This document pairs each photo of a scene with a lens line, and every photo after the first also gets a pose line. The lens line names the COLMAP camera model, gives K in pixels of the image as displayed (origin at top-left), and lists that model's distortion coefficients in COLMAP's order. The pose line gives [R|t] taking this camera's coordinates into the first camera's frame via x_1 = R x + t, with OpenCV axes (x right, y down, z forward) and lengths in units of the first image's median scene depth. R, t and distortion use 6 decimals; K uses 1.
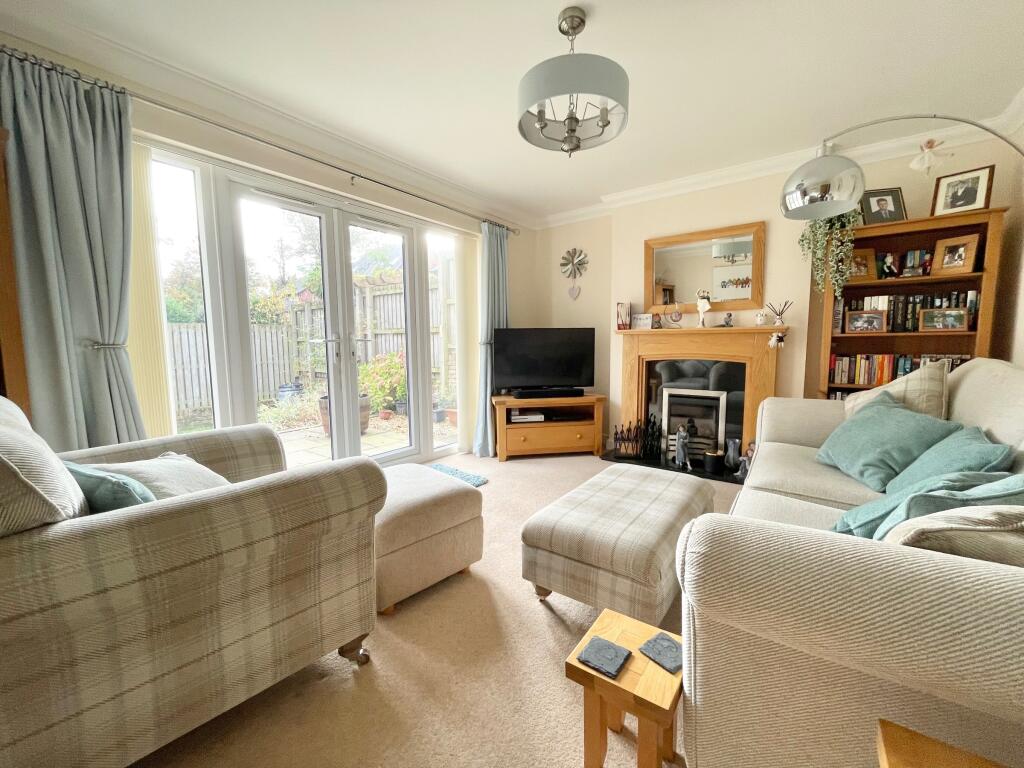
lens RADIAL K [[416.5, 0, 514.0], [0, 416.5, 380.1], [0, 0, 1]] dist [-0.003477, 0.000822]
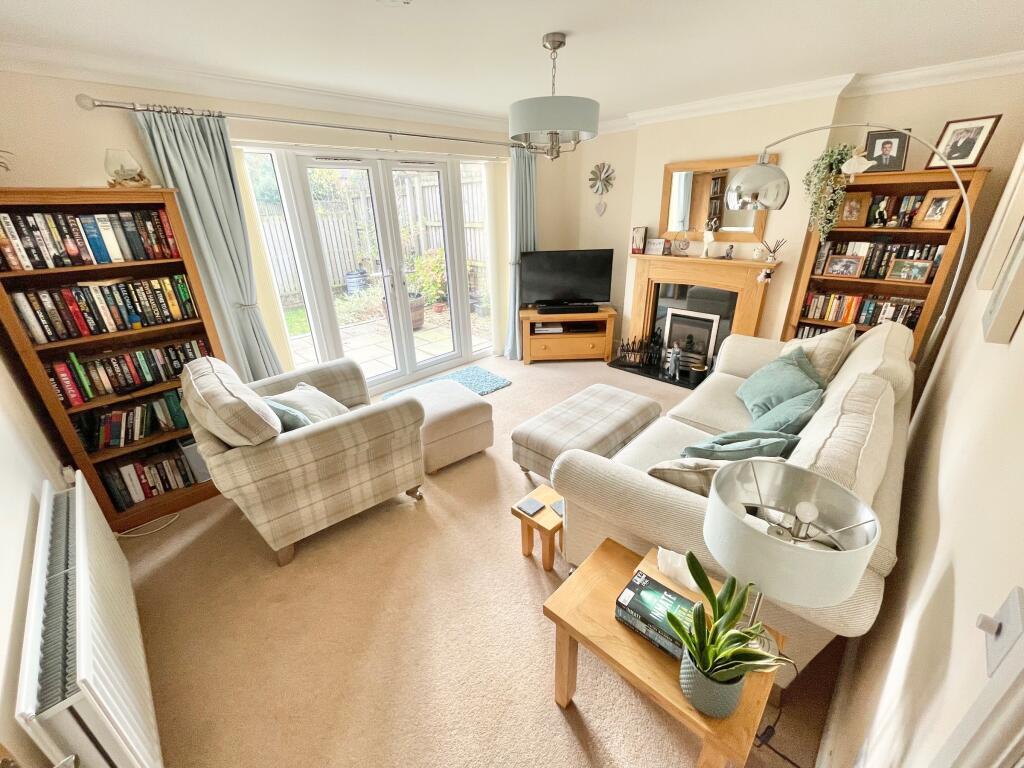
lens RADIAL K [[416.5, 0, 515.1], [0, 416.5, 381.0], [0, 0, 1]] dist [-0.003477, 0.000822]
pose [[0.990546, 0.041790, -0.130664, 0.149520], [0.000573, 0.951202, 0.308569, -0.207939], [0.137183, -0.305727, 0.942185, -0.279818]]
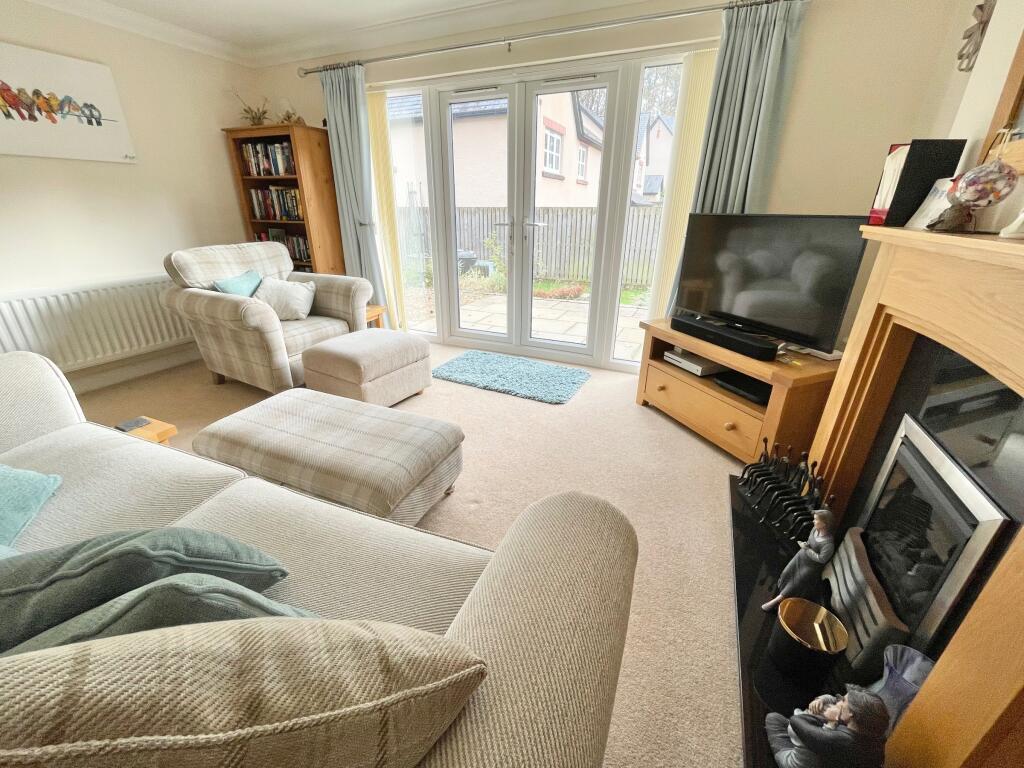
lens RADIAL K [[416.5, 0, 510.8], [0, 416.5, 387.6], [0, 0, 1]] dist [-0.003477, 0.000822]
pose [[0.222078, 0.402487, -0.888080, 0.858437], [-0.104728, 0.915401, 0.388681, -0.149833], [0.969388, 0.006689, 0.245442, 0.862824]]
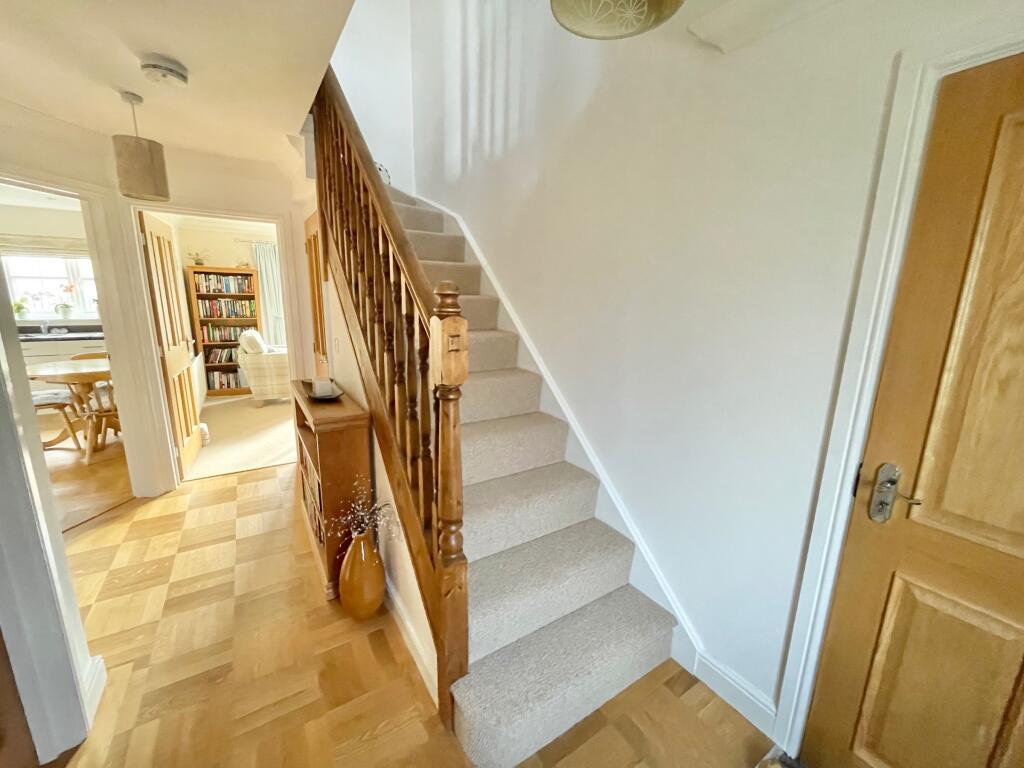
lens RADIAL K [[416.5, 0, 511.3], [0, 416.5, 385.6], [0, 0, 1]] dist [-0.003477, 0.000822]
pose [[0.936153, 0.097400, -0.337832, 1.496098], [-0.061702, 0.991463, 0.114868, -0.030205], [0.346136, -0.086689, 0.934171, -1.178861]]
